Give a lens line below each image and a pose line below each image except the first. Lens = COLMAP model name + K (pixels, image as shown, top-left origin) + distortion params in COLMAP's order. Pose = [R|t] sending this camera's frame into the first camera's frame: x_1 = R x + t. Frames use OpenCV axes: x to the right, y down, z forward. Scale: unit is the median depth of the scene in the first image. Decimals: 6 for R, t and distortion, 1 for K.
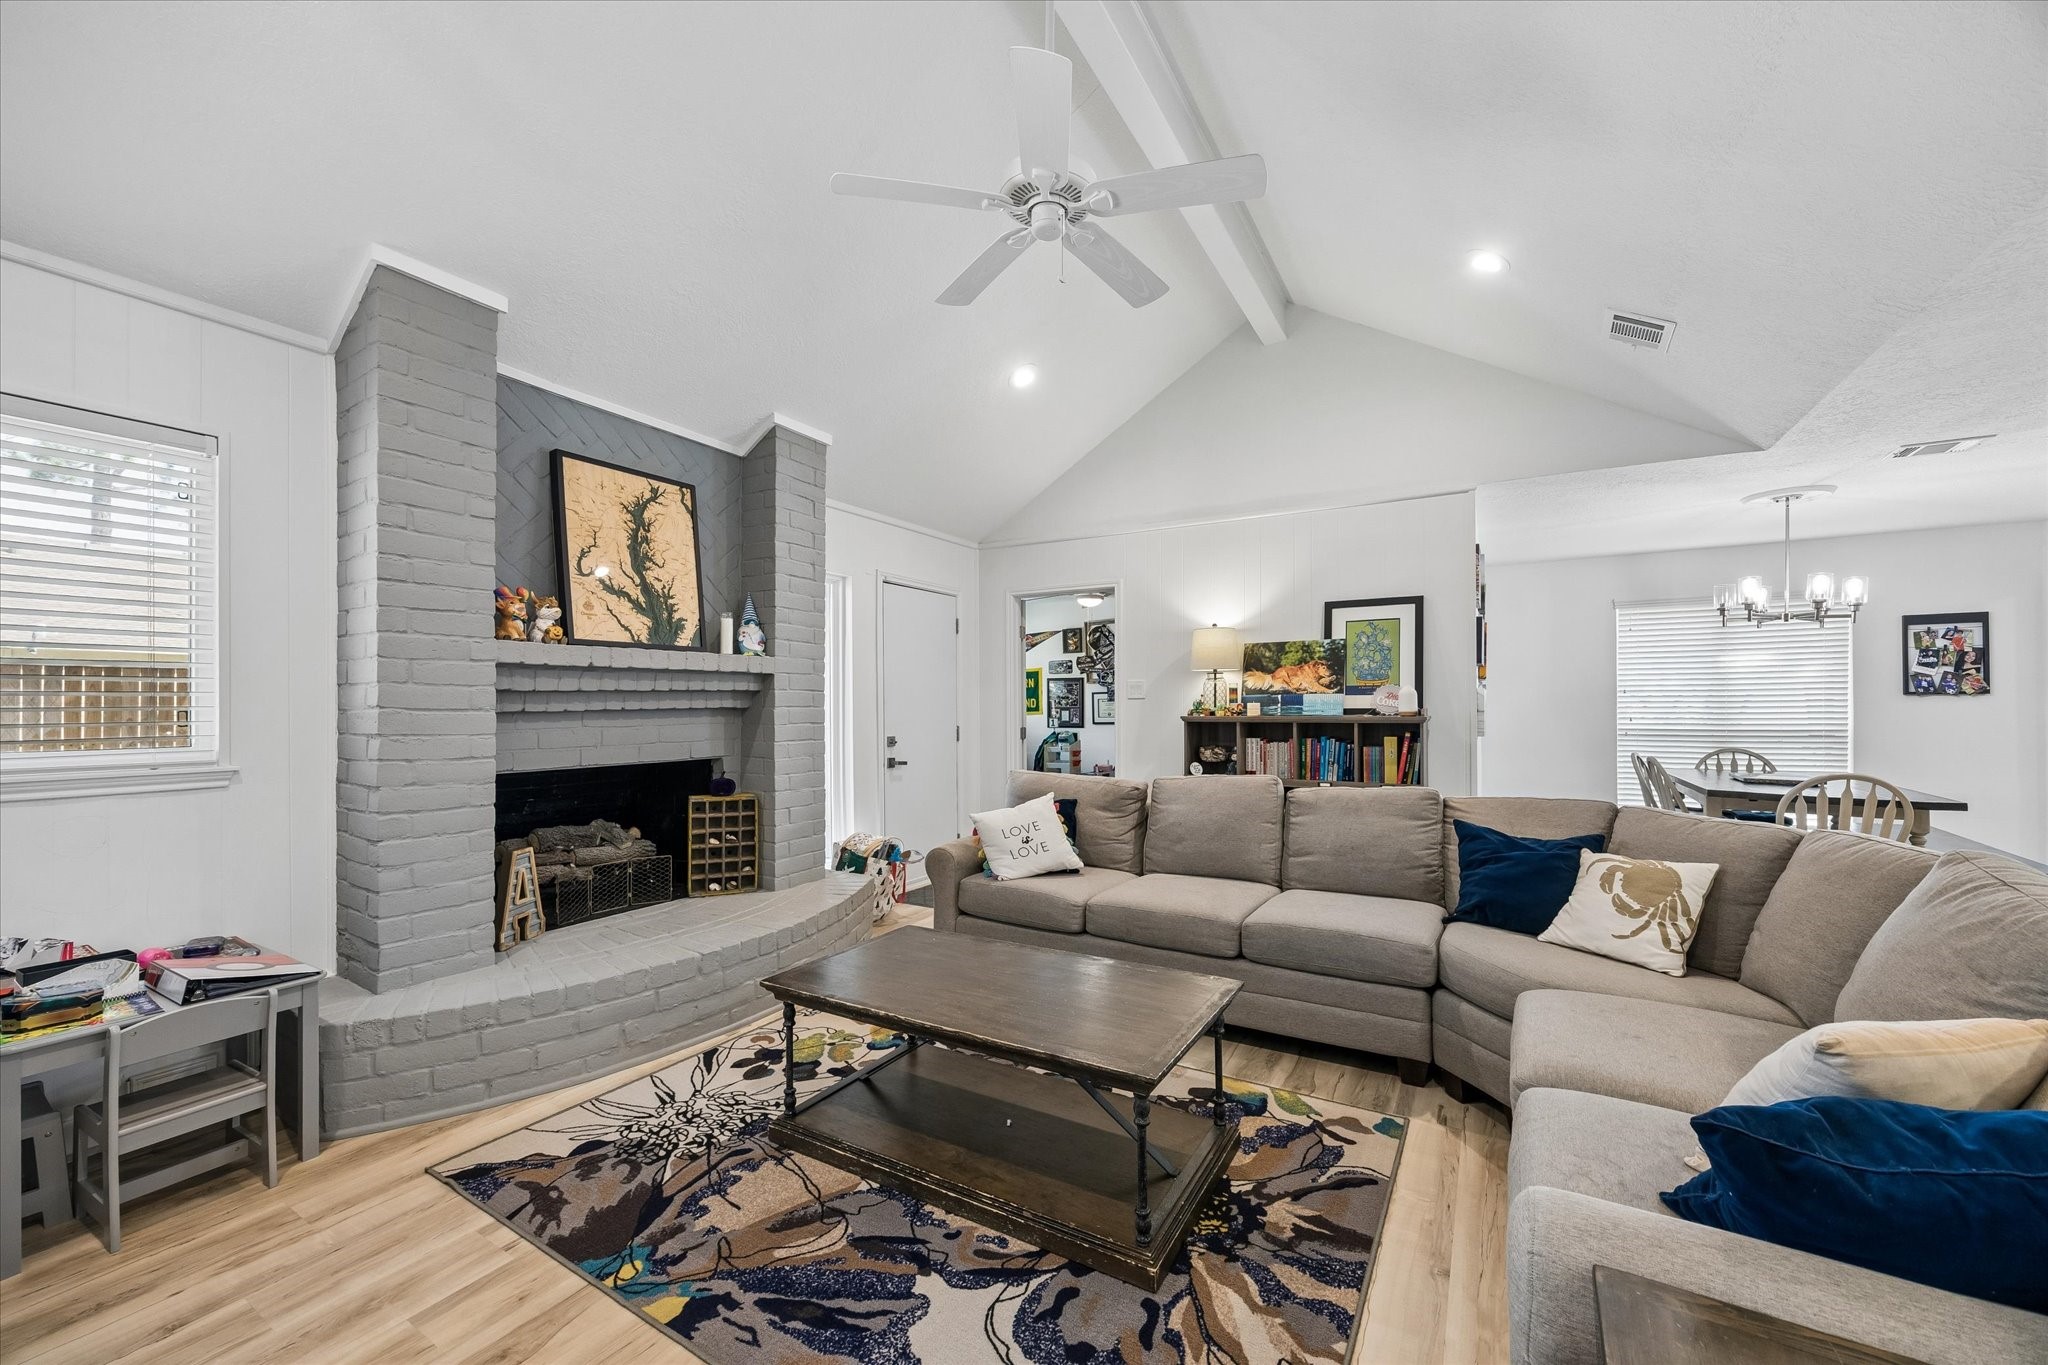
lens RADIAL K [[788.7, 0, 1038.1], [0, 788.7, 695.9], [0, 0, 1]] dist [-0.003286, -0.000305]
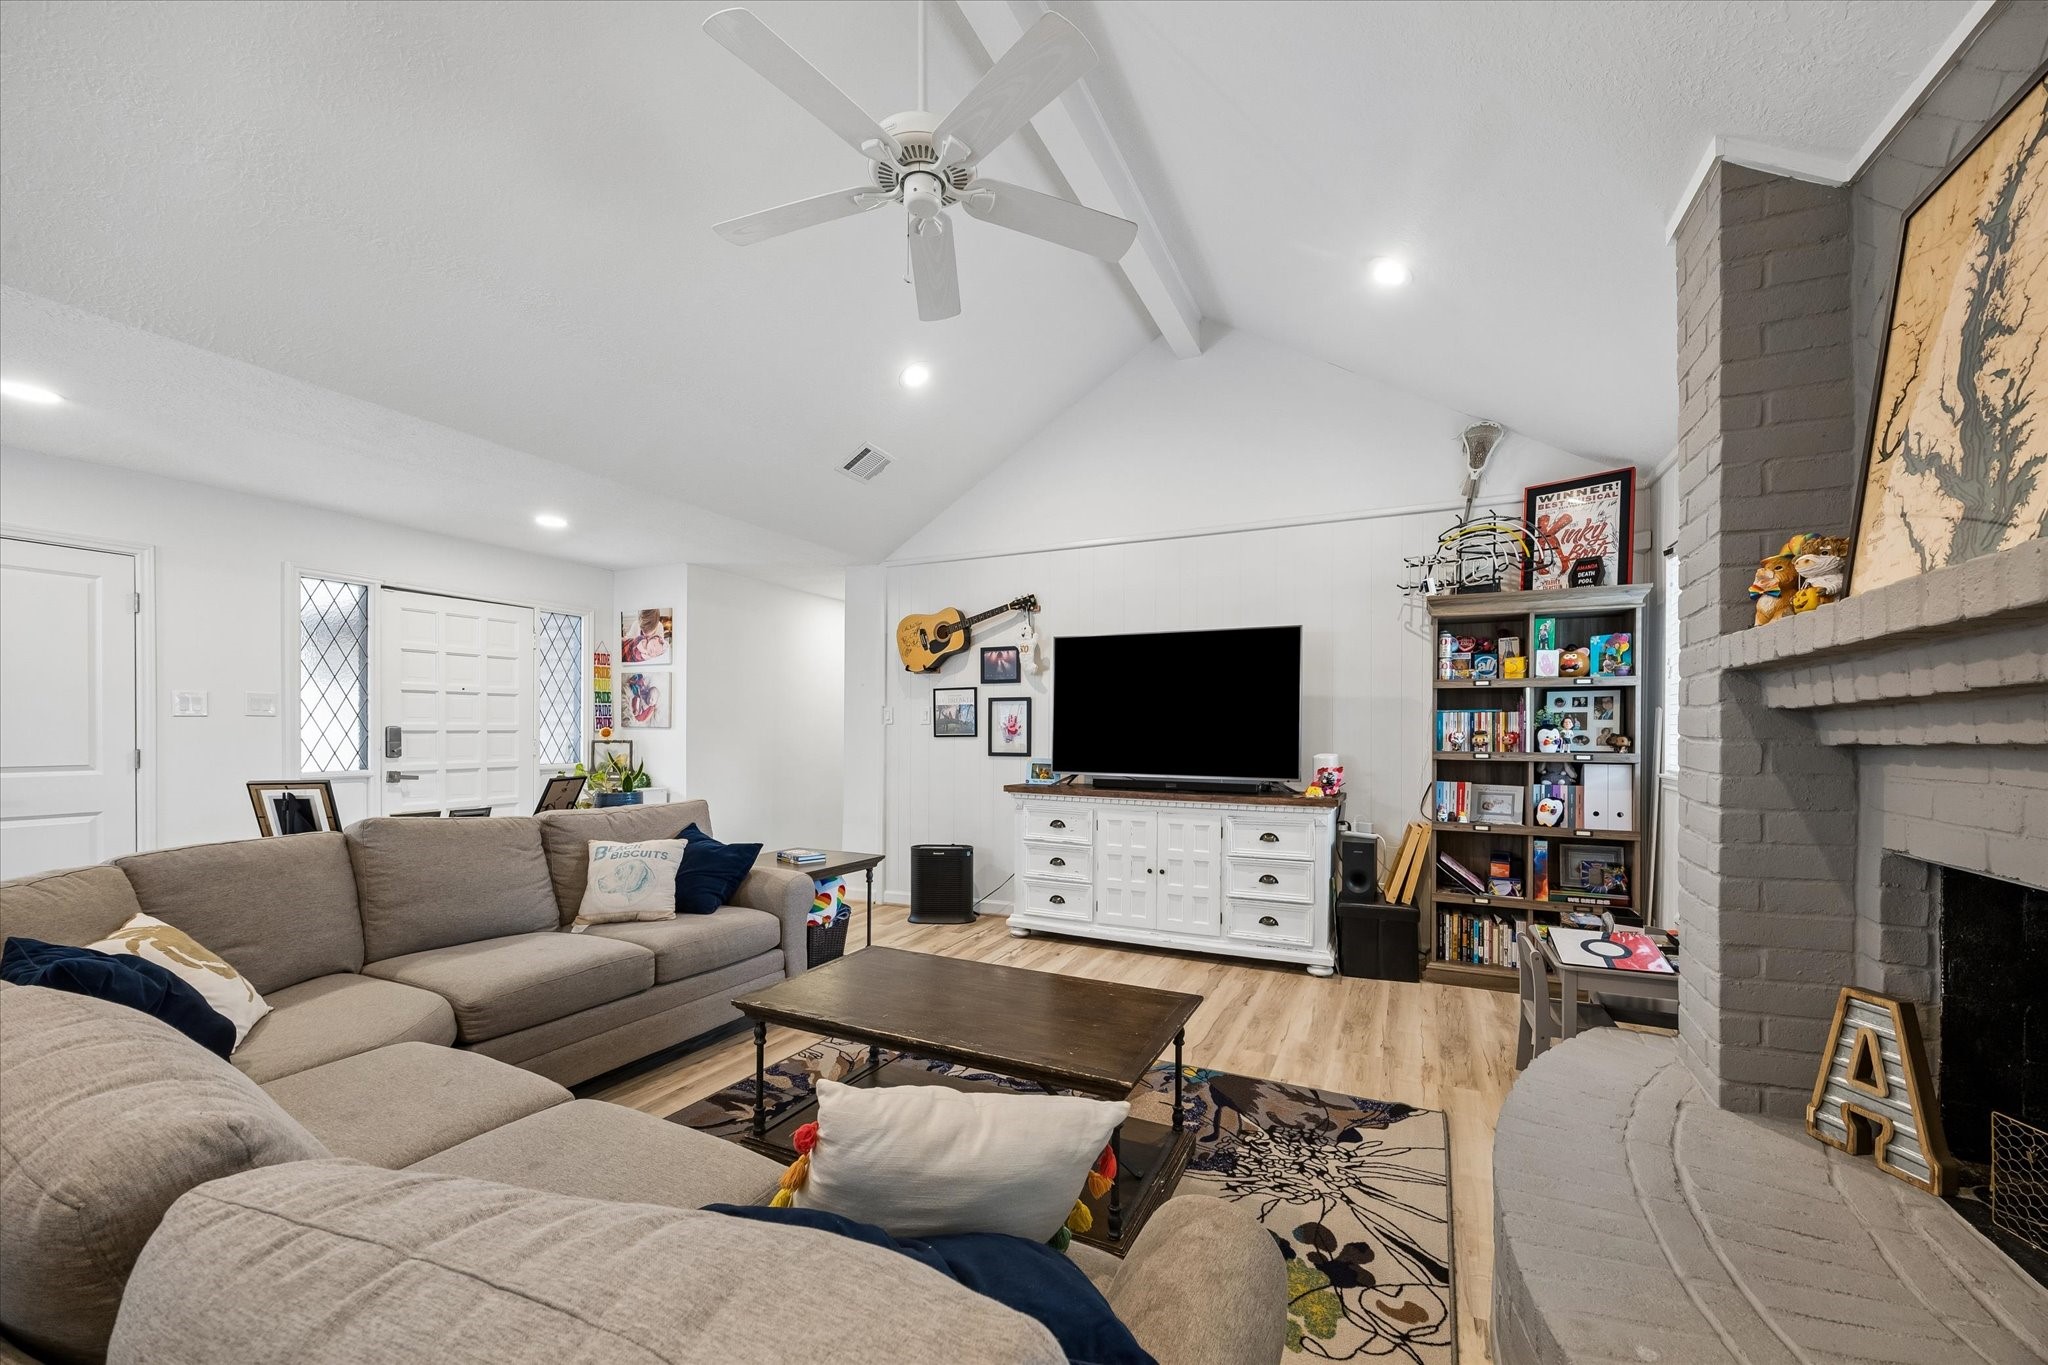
lens RADIAL K [[788.7, 0, 1036.9], [0, 788.7, 740.7], [0, 0, 1]] dist [-0.003286, -0.000305]
pose [[-0.996307, -0.000889, -0.085858, -0.031096], [-0.000761, 0.999999, -0.001523, 0.019939], [0.085859, -0.001452, -0.996306, 1.414721]]
